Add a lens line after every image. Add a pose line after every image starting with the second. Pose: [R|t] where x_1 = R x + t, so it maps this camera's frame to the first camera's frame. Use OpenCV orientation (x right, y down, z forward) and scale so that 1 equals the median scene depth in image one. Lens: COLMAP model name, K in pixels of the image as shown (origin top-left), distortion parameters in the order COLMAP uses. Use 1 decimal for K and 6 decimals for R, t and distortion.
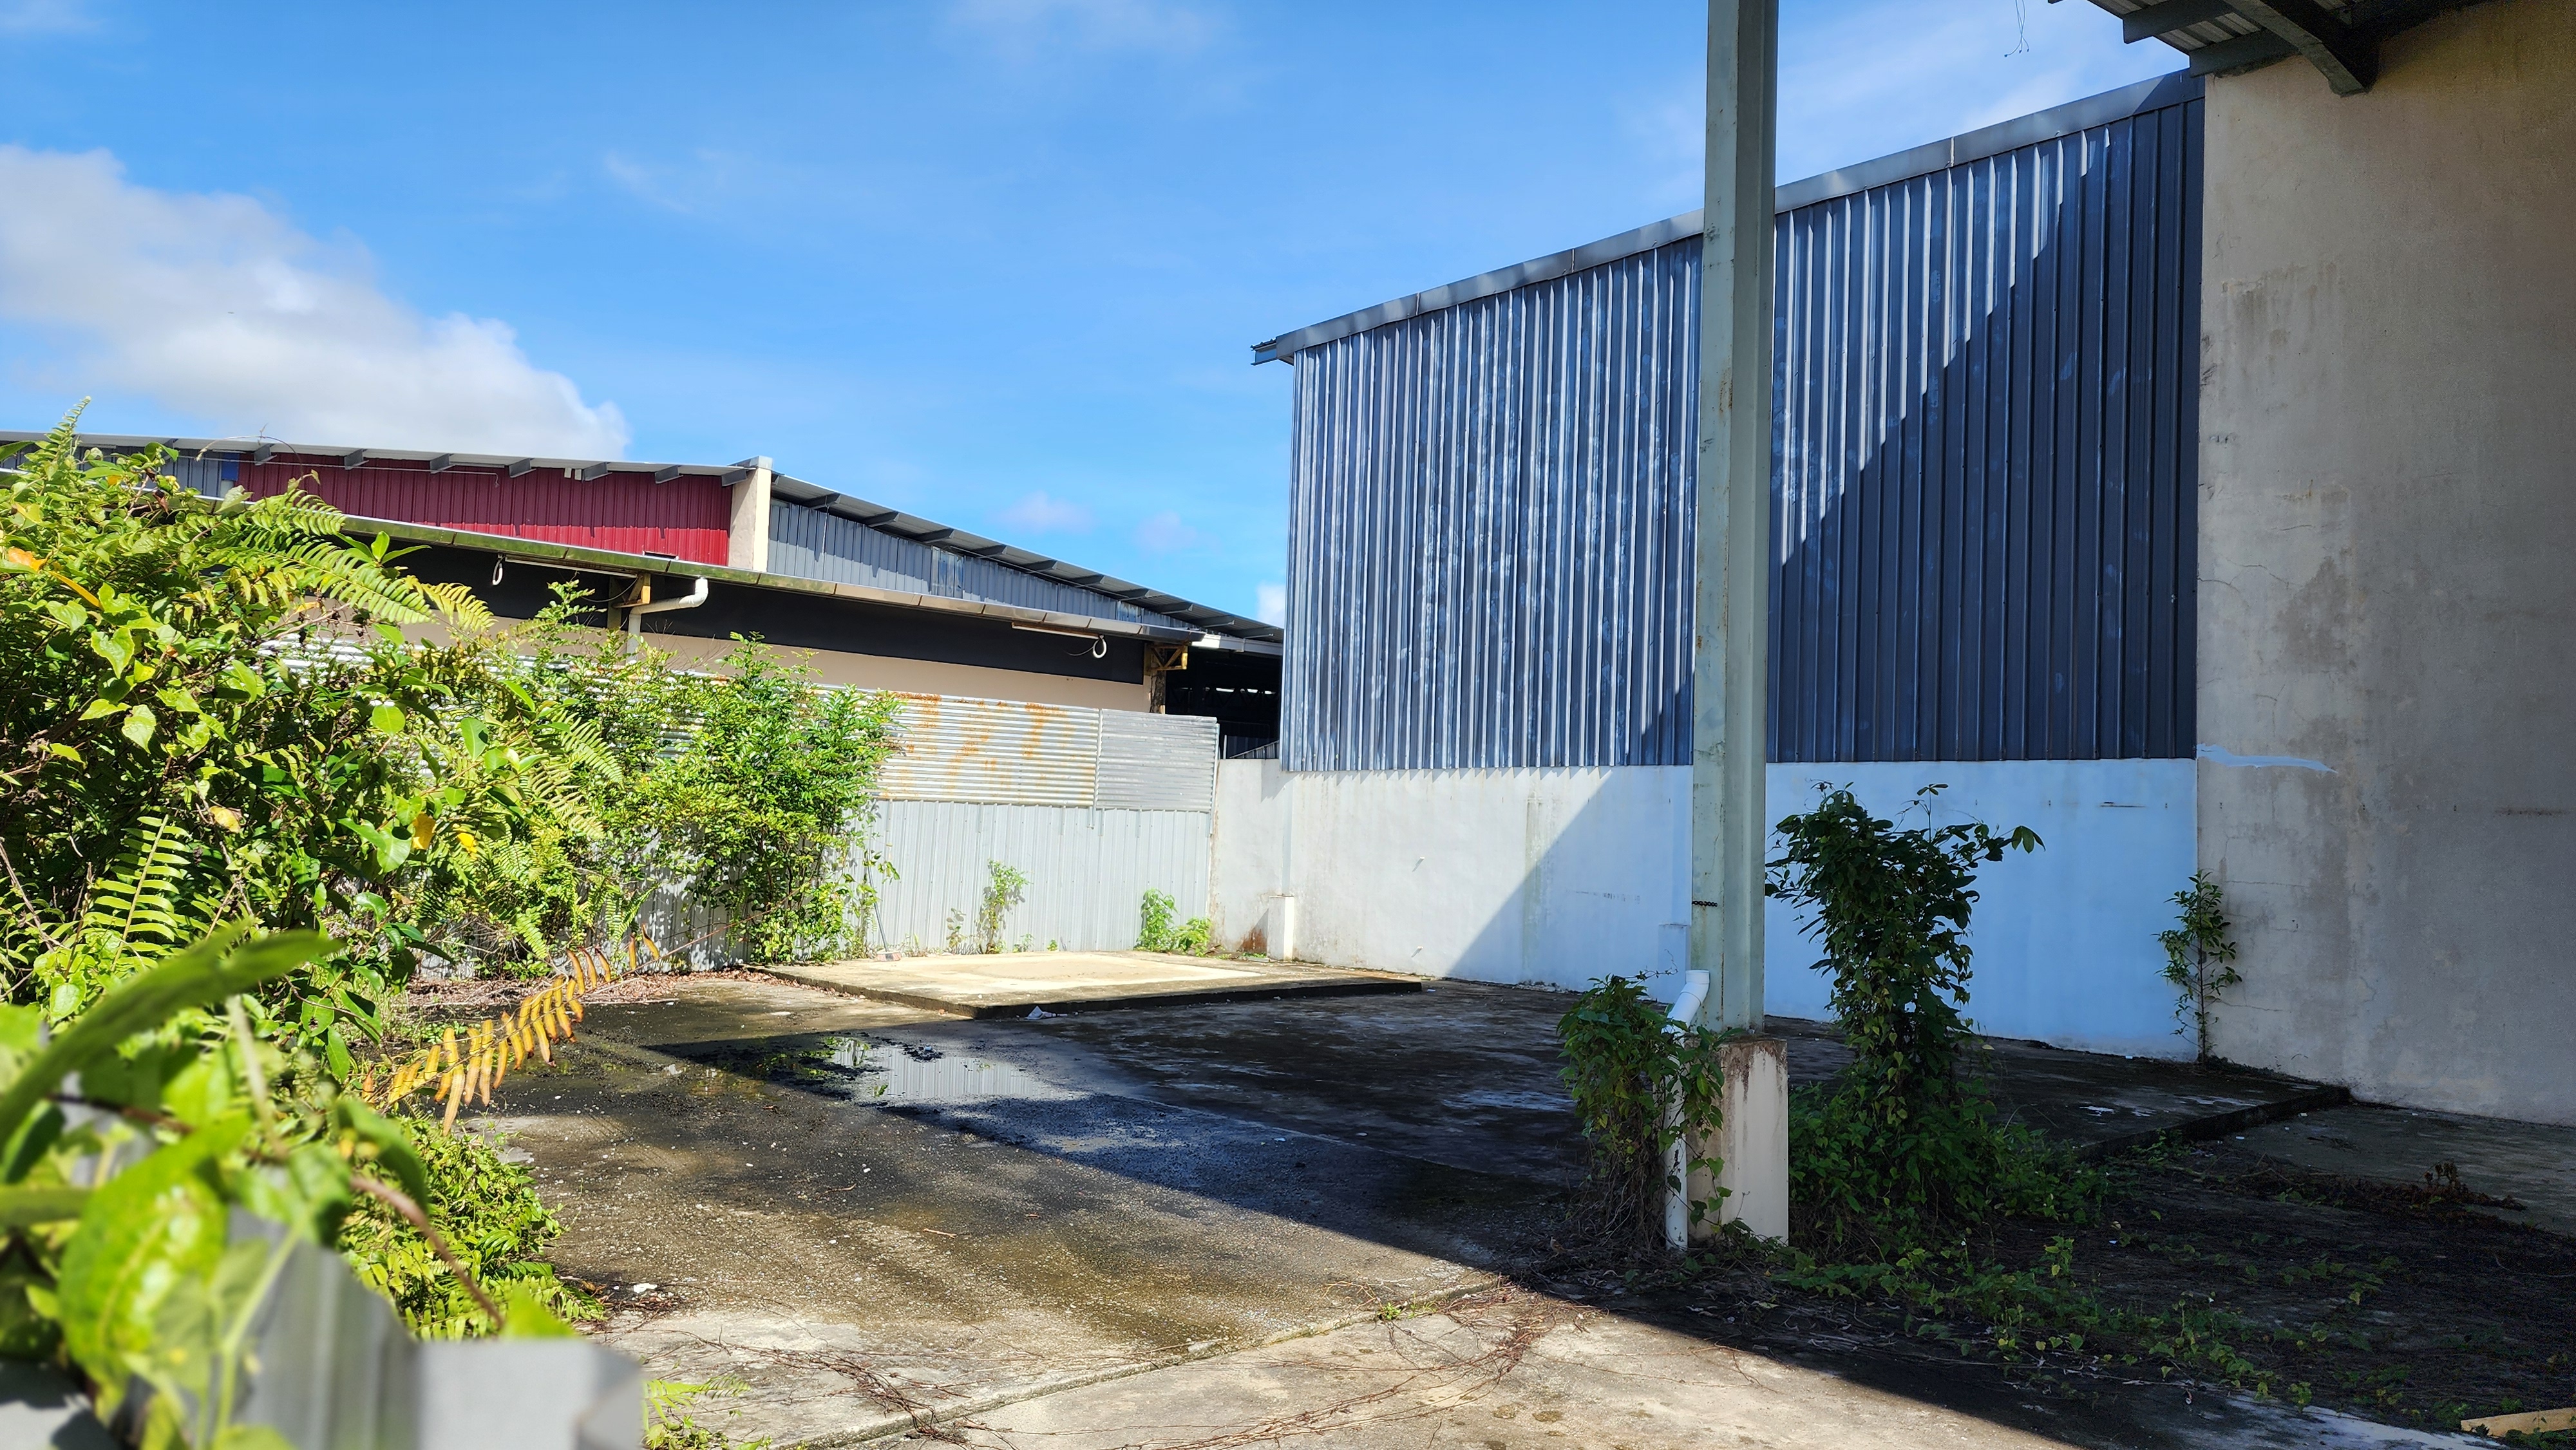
lens RADIAL K [[1606.5, 0, 1296.7], [0, 1606.5, 726.1], [0, 0, 1]] dist [0.004323, 0.000648]
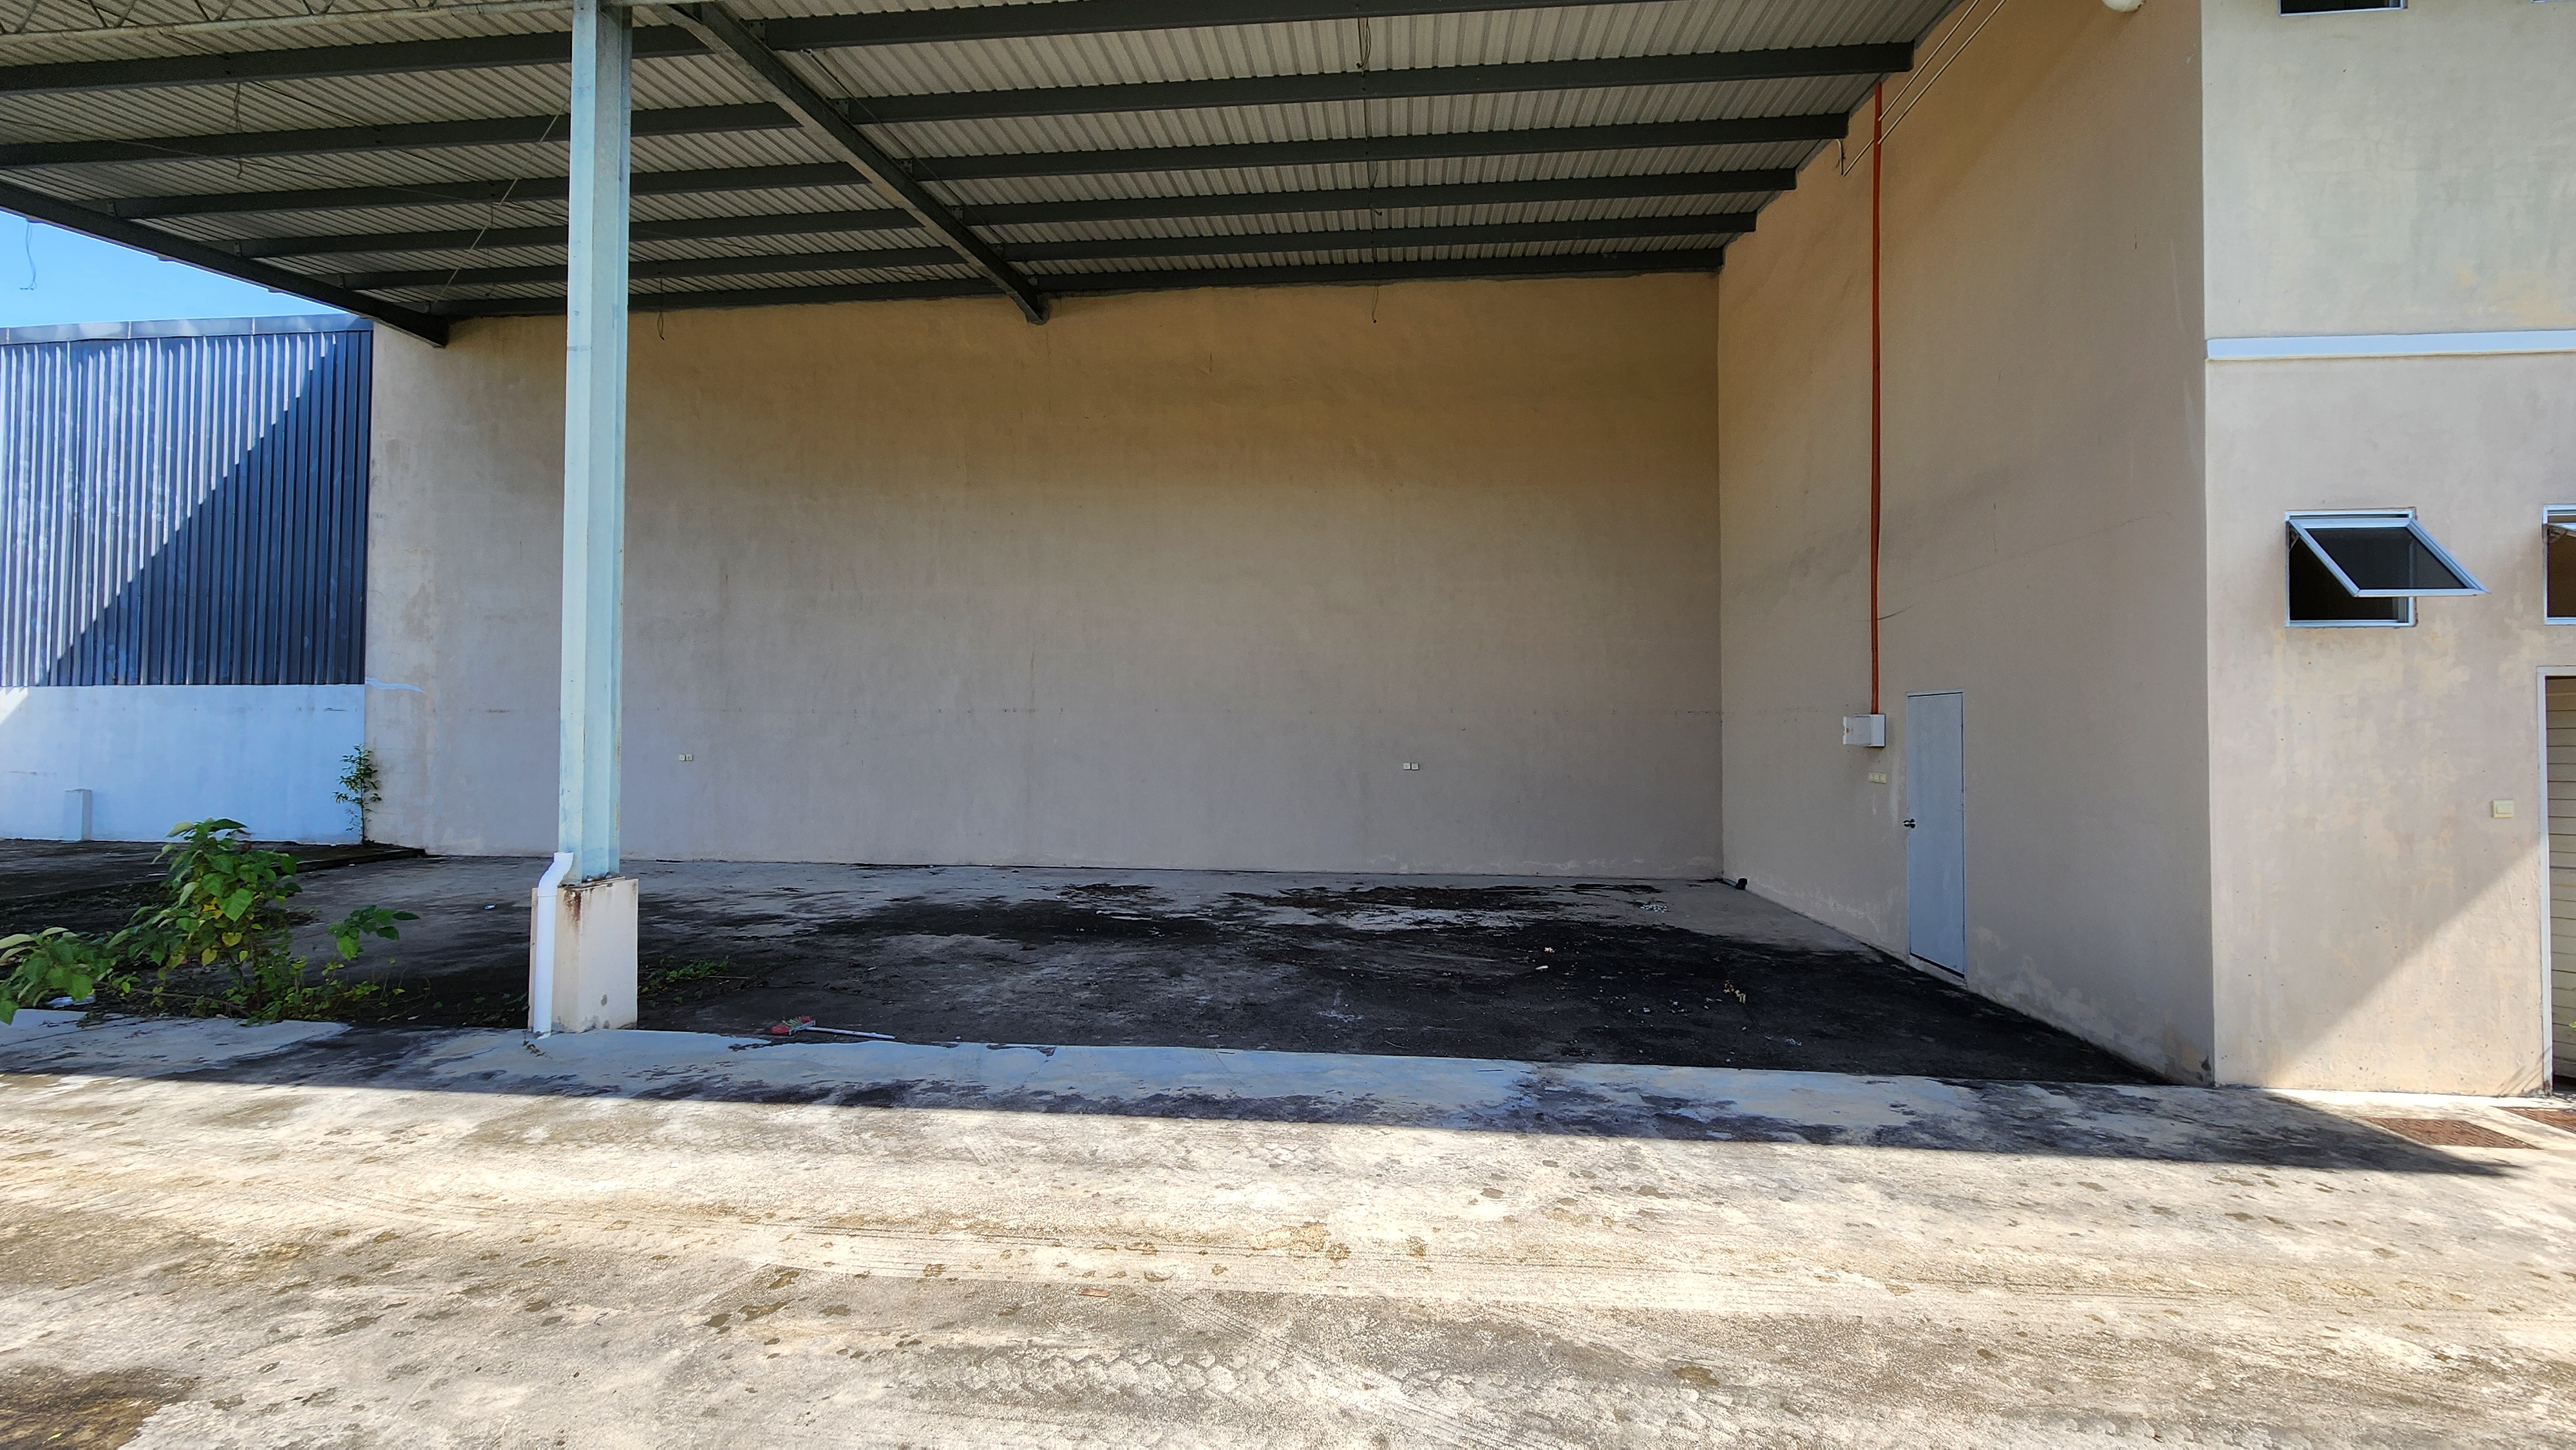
lens RADIAL K [[1054.1, 0, 1282.7], [0, 1054.1, 728.3], [0, 0, 1]] dist [-0.006824, 0.000477]
pose [[0.758064, -0.011374, 0.652081, 0.569887], [-0.024747, 0.998626, 0.046189, -0.011919], [-0.651710, -0.051151, 0.756741, -0.635031]]
